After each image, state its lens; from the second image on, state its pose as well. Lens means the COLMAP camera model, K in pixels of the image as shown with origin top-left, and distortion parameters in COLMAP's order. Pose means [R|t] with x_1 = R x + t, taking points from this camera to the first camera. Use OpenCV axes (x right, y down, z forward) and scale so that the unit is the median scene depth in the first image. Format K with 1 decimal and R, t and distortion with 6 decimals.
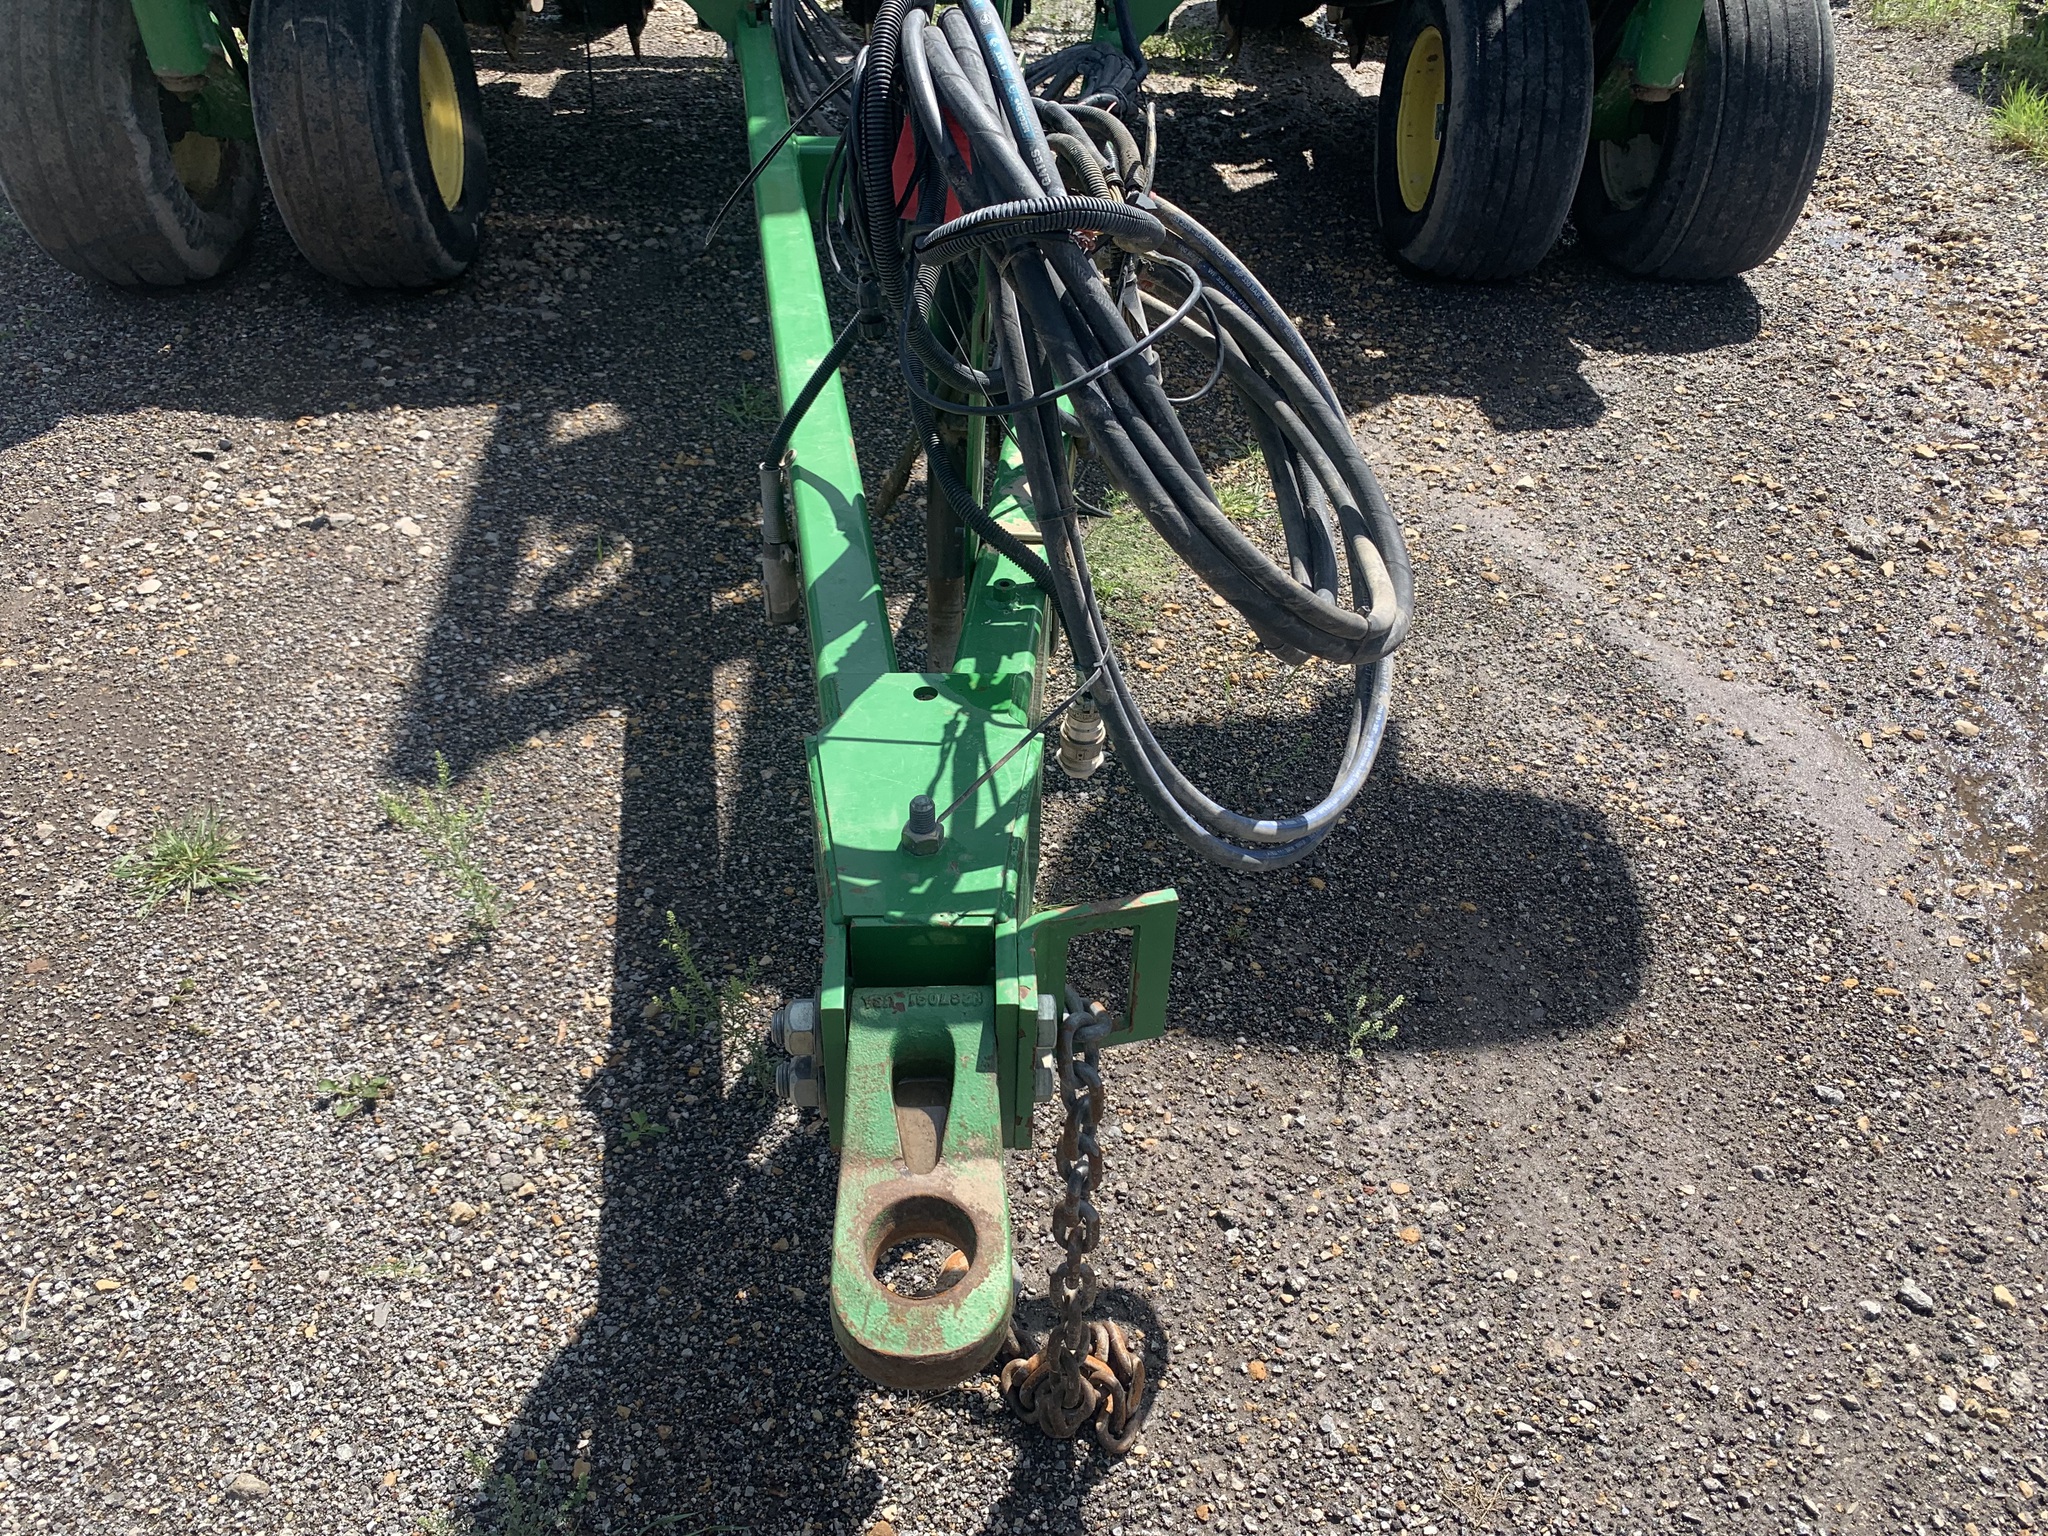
lens RADIAL K [[1554.7, 0, 1011.4], [0, 1554.7, 761.6], [0, 0, 1]] dist [0.025576, -0.035442]
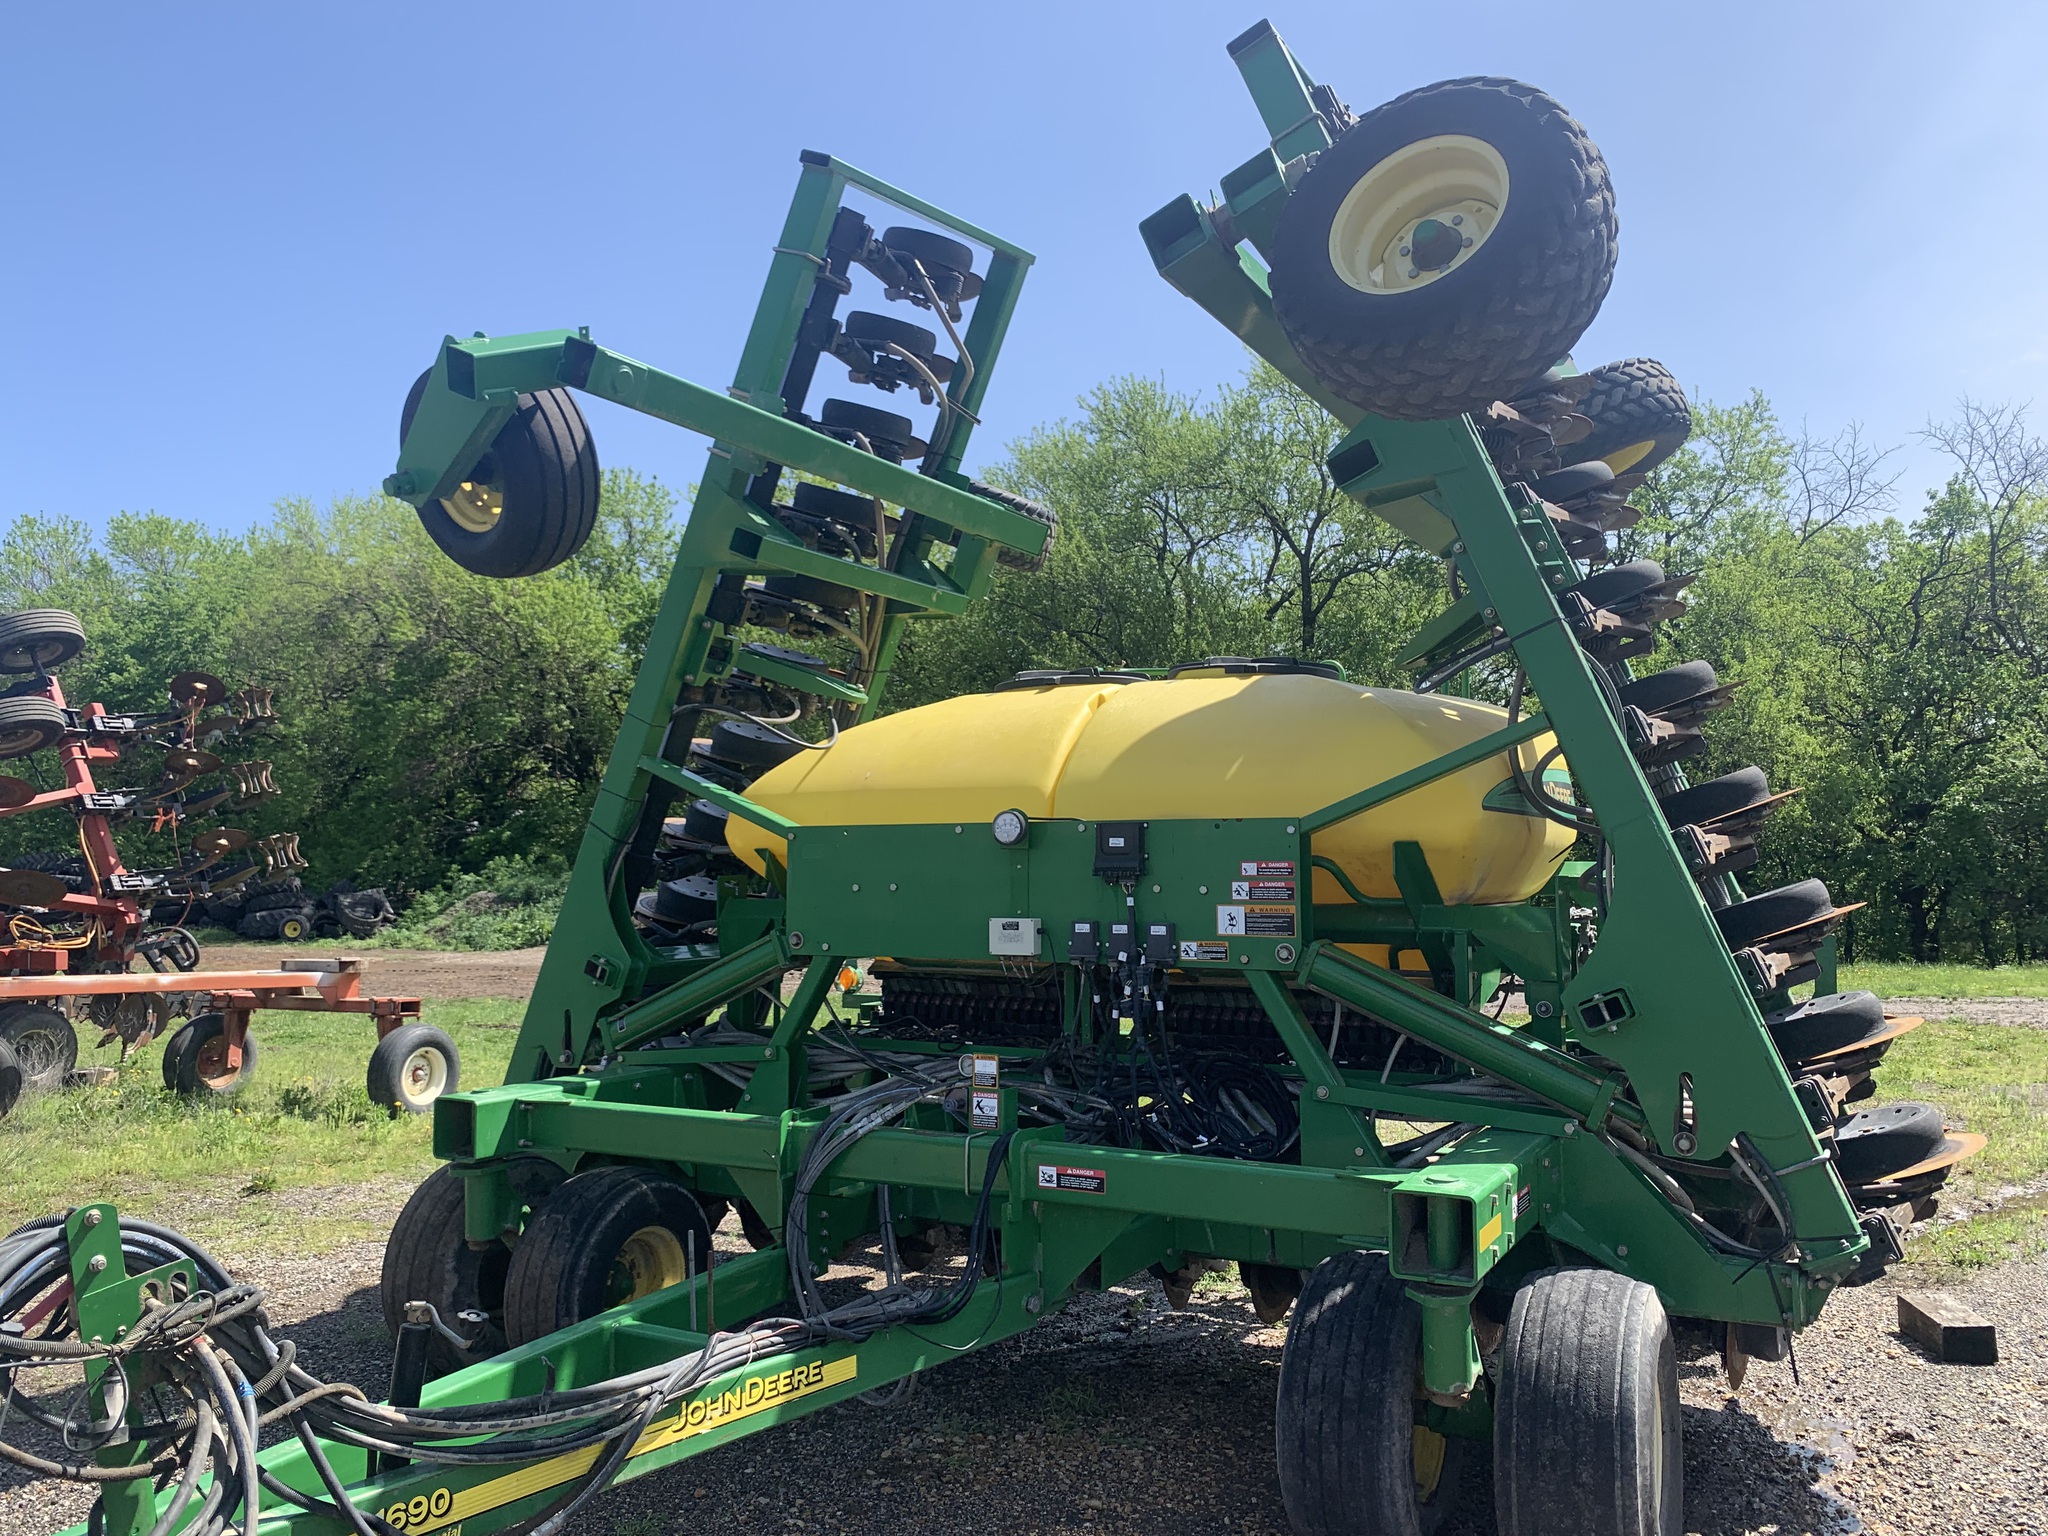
lens RADIAL K [[1554.7, 0, 1026.4], [0, 1554.7, 751.4], [0, 0, 1]] dist [0.025576, -0.035442]
pose [[0.859166, -0.057362, -0.508472, 0.563725], [-0.303675, 0.742627, -0.596898, -0.027188], [0.411844, 0.667245, 0.620620, -0.052456]]
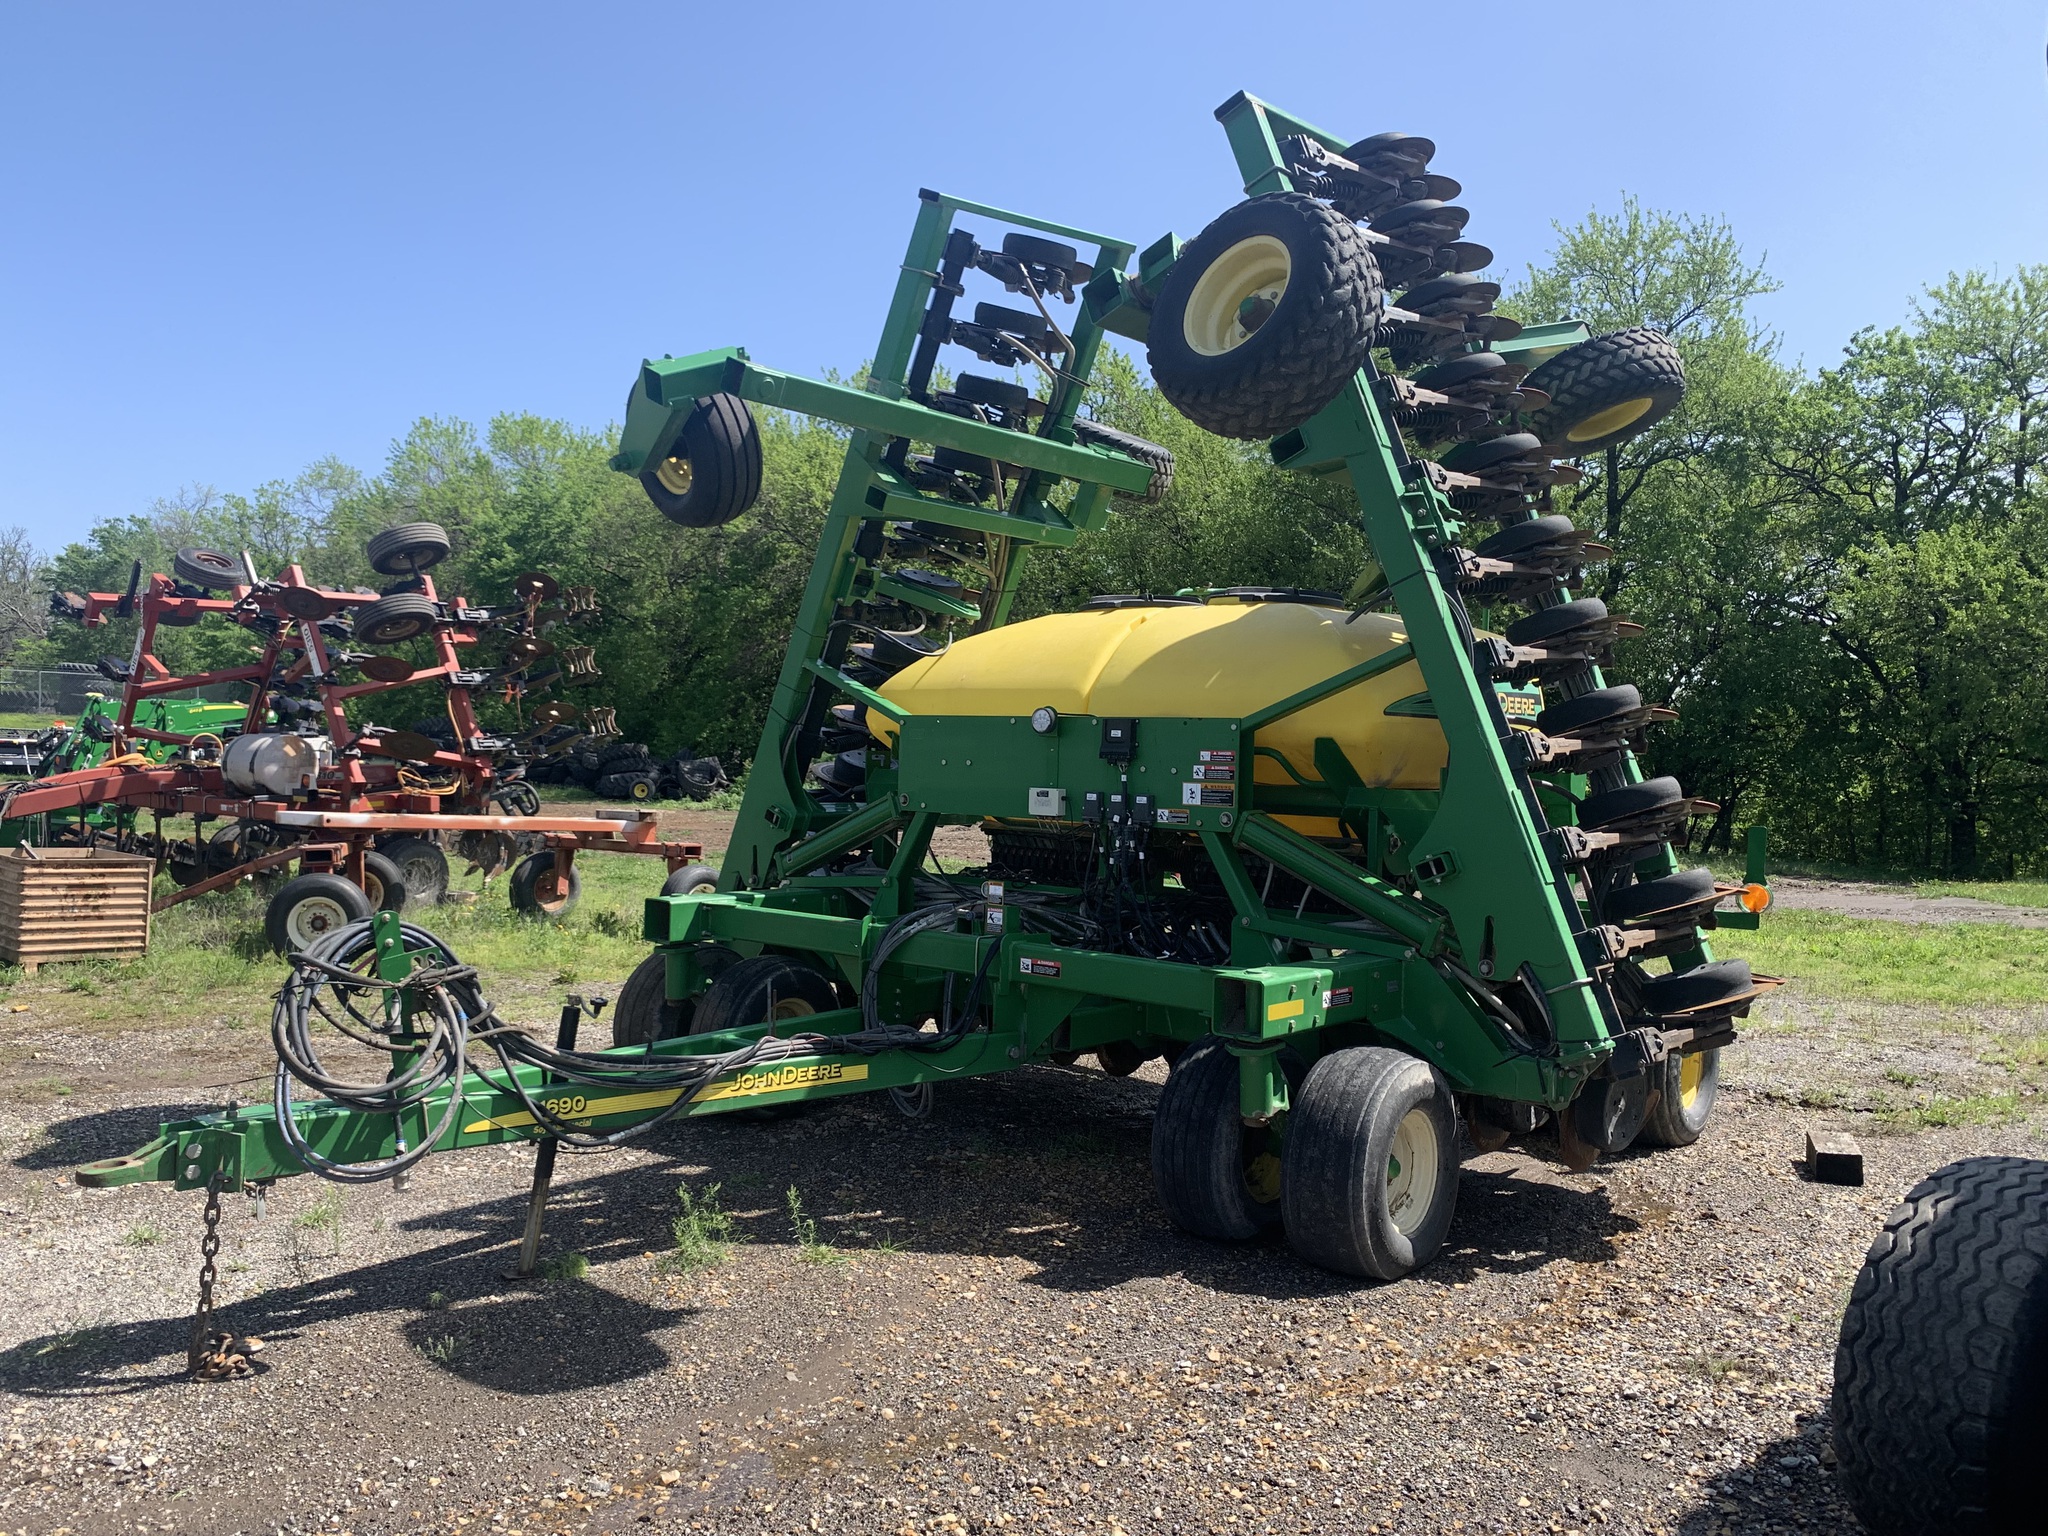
lens RADIAL K [[1554.7, 0, 1029.1], [0, 1554.7, 752.1], [0, 0, 1]] dist [0.025576, -0.035442]
pose [[0.738546, 0.004072, -0.674191, 0.989438], [-0.429002, 0.774258, -0.465275, 0.075917], [0.520103, 0.632856, 0.573572, -0.172916]]
